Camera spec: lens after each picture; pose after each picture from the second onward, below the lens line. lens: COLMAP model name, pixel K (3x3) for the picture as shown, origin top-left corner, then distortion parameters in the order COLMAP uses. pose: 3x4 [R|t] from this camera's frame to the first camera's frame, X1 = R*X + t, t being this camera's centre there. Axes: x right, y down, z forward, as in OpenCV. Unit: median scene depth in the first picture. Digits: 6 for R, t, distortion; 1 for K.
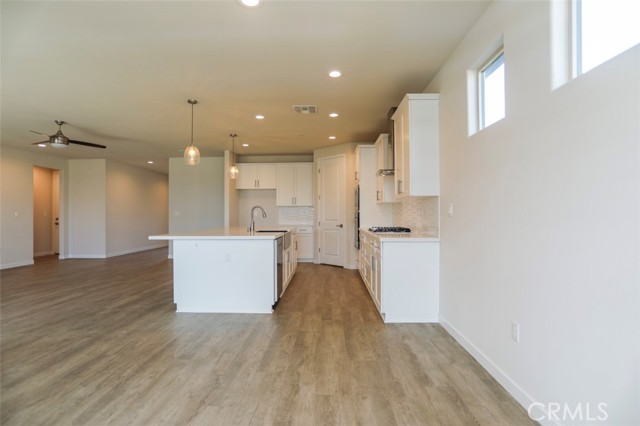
lens RADIAL K [[329.7, 0, 320.0], [0, 329.7, 213.0], [0, 0, 1]] dist [-0.002953, -0.000341]
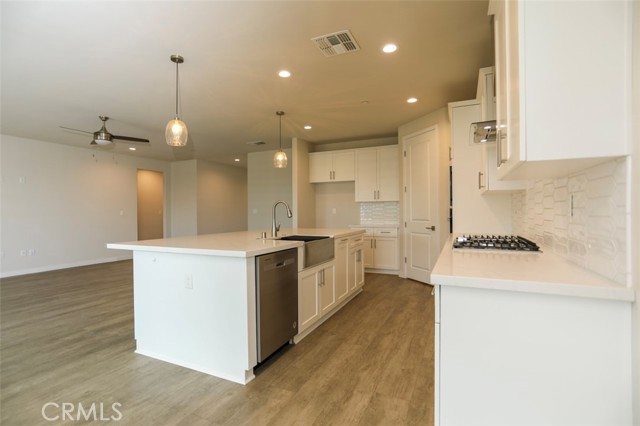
lens RADIAL K [[309.3, 0, 320.0], [0, 309.3, 213.0], [0, 0, 1]] dist [-0.020418, 0.001142]
pose [[0.920061, -0.001965, -0.391770, 0.100530], [0.005983, 0.999941, 0.009037, -0.001324], [0.391729, -0.010658, 0.920019, 0.300455]]
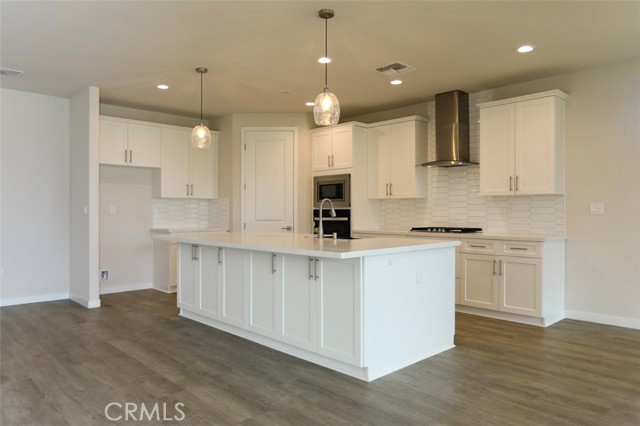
lens RADIAL K [[447.4, 0, 320.0], [0, 447.4, 213.0], [0, 0, 1]] dist [-0.002961, 0.001543]
pose [[0.699399, 0.000486, 0.714732, -0.575437], [-0.005303, 0.999976, 0.004510, 0.001089], [-0.714712, -0.006945, 0.699384, 0.279053]]
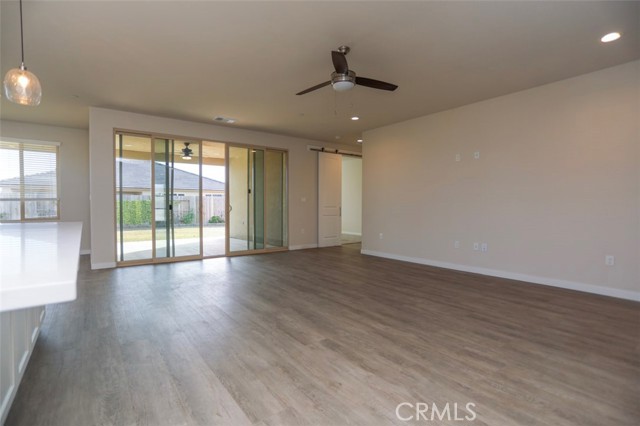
lens RADIAL K [[299.9, 0, 320.0], [0, 299.9, 213.0], [0, 0, 1]] dist [0.000709, 0.000765]
pose [[-0.764014, 0.023829, -0.644760, -0.276980], [0.011622, 0.999664, 0.023174, 0.018071], [0.645096, 0.010212, -0.764034, 1.023540]]
